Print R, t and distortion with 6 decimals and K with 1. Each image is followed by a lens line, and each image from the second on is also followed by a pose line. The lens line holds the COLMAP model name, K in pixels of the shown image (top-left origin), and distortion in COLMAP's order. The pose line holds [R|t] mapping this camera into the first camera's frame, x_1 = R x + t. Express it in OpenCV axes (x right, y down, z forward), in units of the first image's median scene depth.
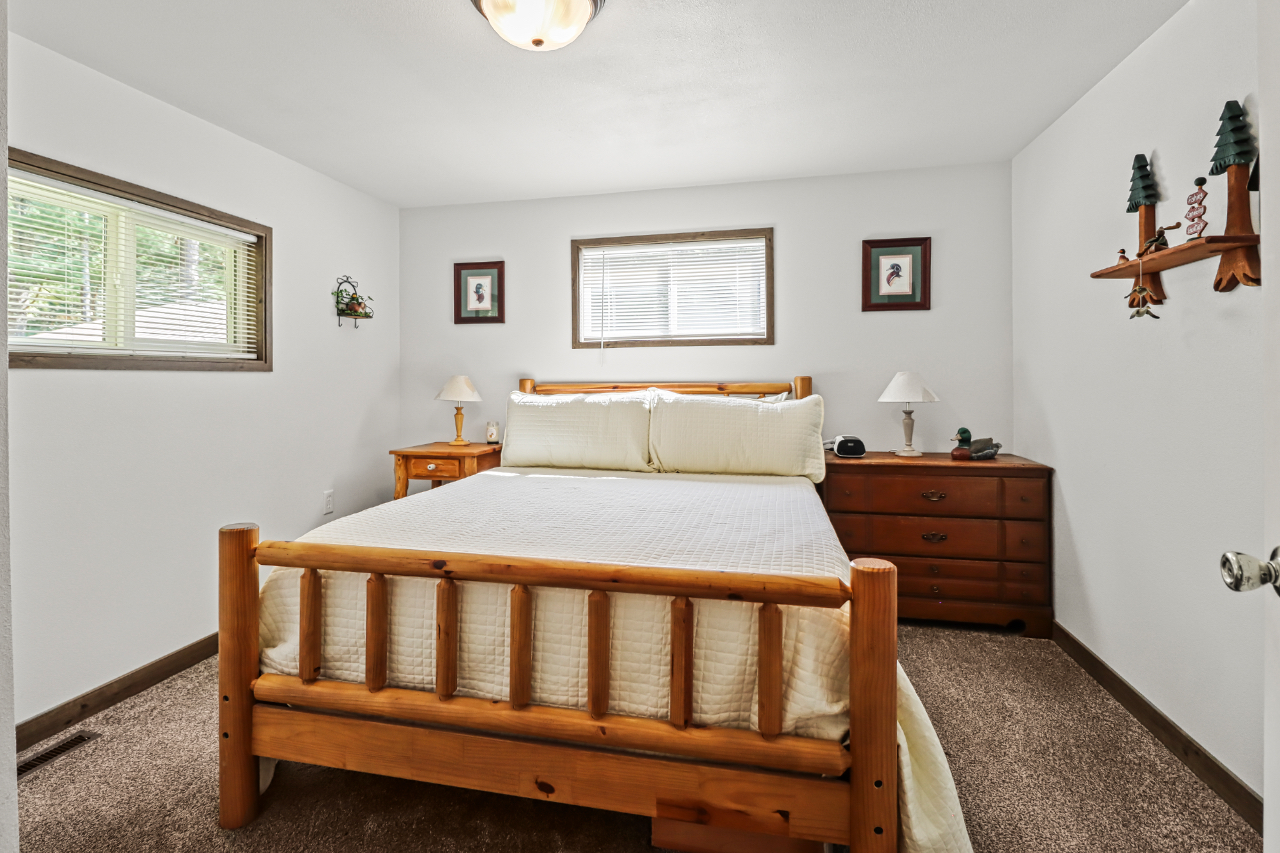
lens RADIAL K [[599.1, 0, 637.1], [0, 599.1, 399.8], [0, 0, 1]] dist [0.001091, -0.000593]
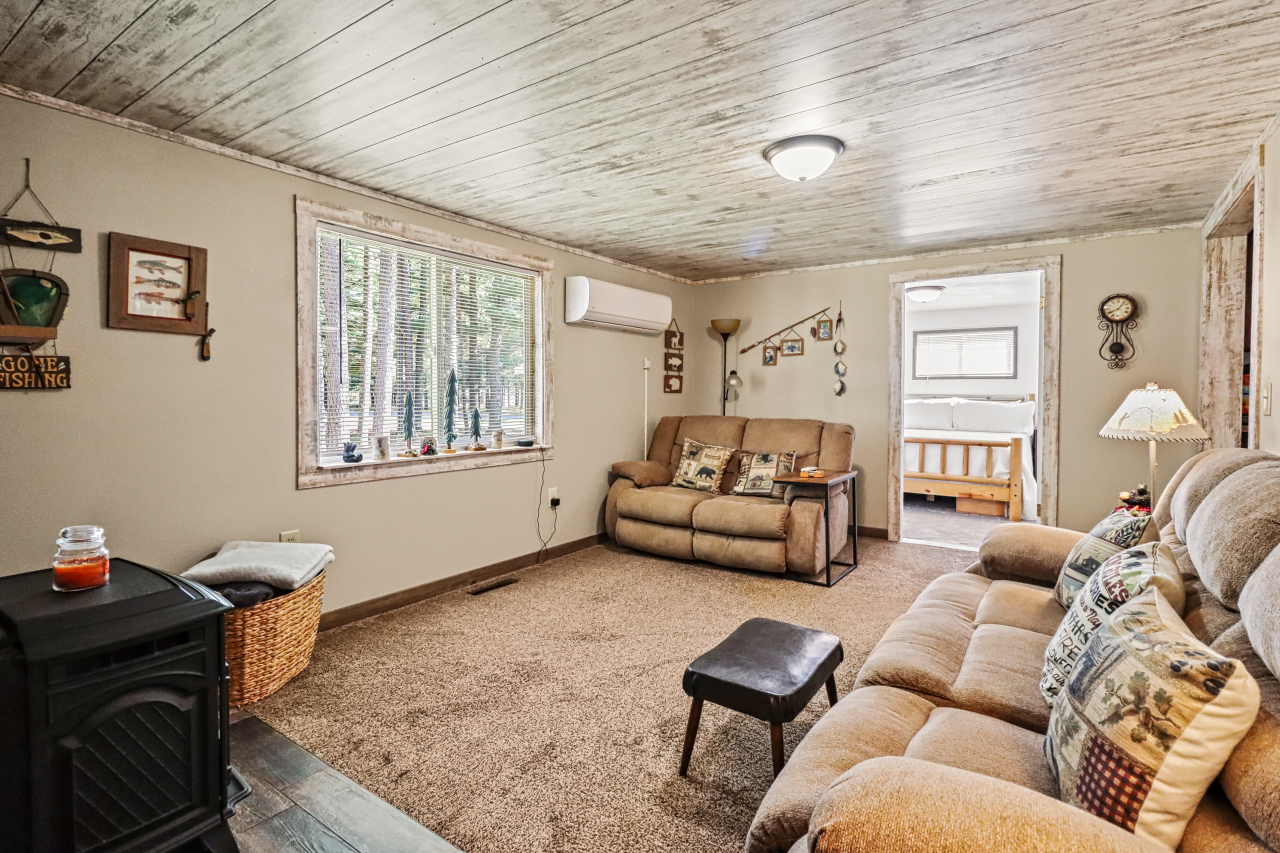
lens RADIAL K [[599.1, 0, 637.1], [0, 599.1, 399.8], [0, 0, 1]] dist [0.001091, -0.000593]
pose [[0.905655, 0.017526, -0.423654, -0.117559], [-0.027560, 0.999466, -0.017568, 0.071051], [0.423120, 0.027586, 0.905654, -1.849776]]
